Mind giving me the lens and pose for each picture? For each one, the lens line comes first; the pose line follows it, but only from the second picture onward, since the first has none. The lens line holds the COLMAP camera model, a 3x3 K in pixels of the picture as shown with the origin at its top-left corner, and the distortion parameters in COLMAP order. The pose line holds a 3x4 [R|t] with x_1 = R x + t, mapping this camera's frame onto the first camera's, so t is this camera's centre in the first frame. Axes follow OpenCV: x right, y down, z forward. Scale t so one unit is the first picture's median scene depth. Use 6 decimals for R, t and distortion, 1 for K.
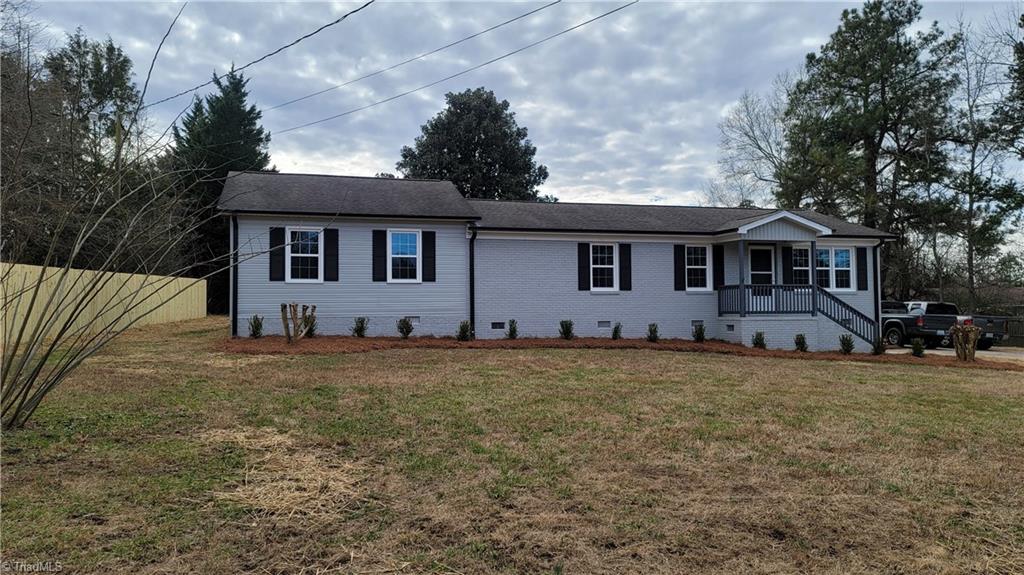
lens RADIAL K [[726.6, 0, 512.0], [0, 726.6, 287.5], [0, 0, 1]] dist [0.073962, -0.045701]
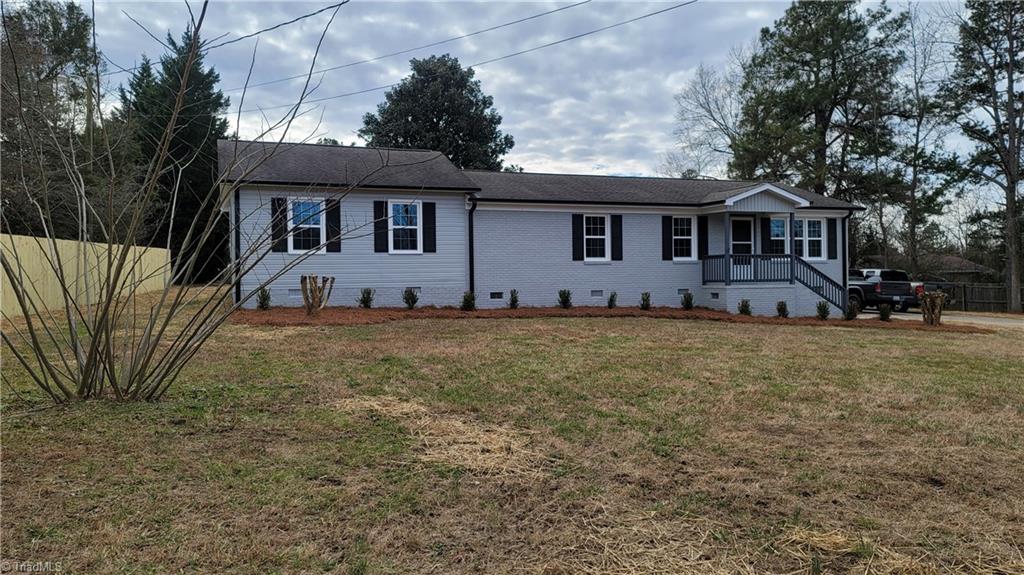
lens RADIAL K [[727.3, 0, 512.0], [0, 727.3, 287.5], [0, 0, 1]] dist [0.046272, -0.002337]
pose [[0.996599, -0.006021, 0.082180, -0.070406], [0.002367, 0.999007, 0.044498, -0.003503], [-0.082366, -0.044152, 0.995624, -0.014036]]
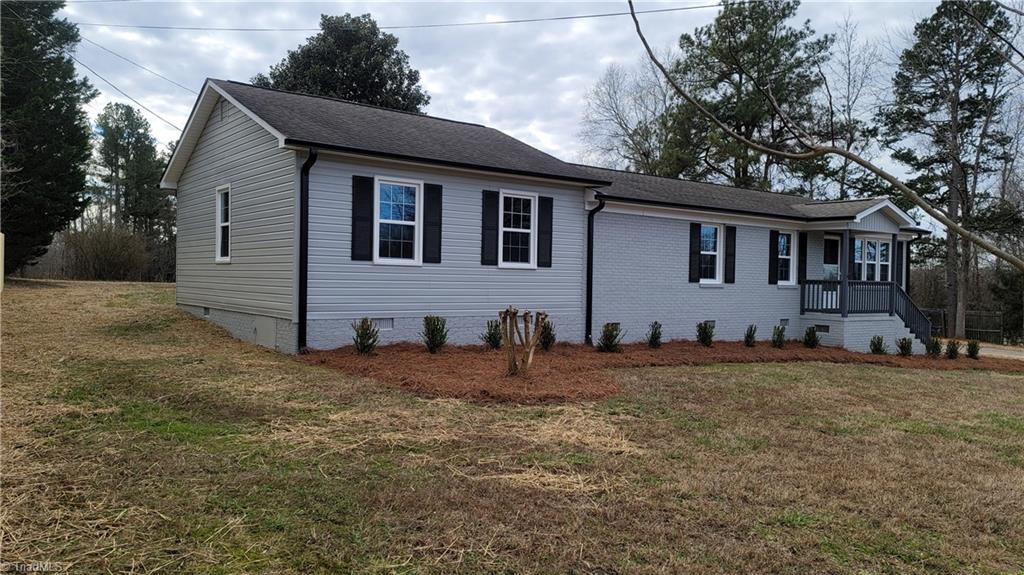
lens RADIAL K [[726.6, 0, 512.0], [0, 726.6, 287.5], [0, 0, 1]] dist [0.073962, -0.045701]
pose [[0.935072, 0.024716, 0.353594, -0.335521], [-0.042481, 0.998190, 0.042568, -0.014537], [-0.351902, -0.054825, 0.934430, 0.284867]]
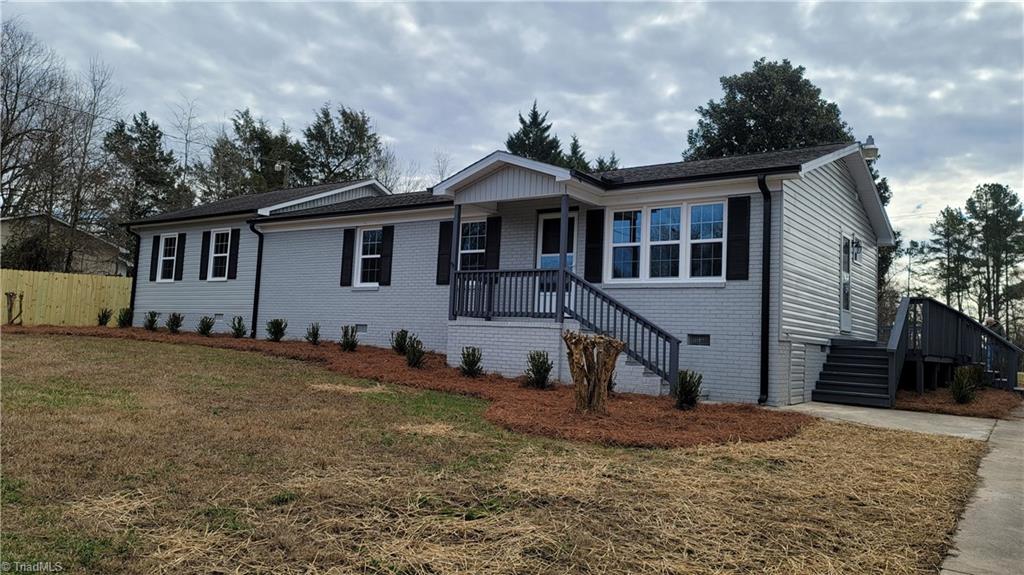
lens RADIAL K [[748.5, 0, 539.7], [0, 748.5, 299.3], [0, 0, 1]] dist [0.097283, -0.093518]
pose [[0.642900, 0.002693, -0.765945, 0.800496], [0.013064, 0.999810, 0.014481, 0.008049], [0.765839, -0.019316, 0.642742, 0.550891]]
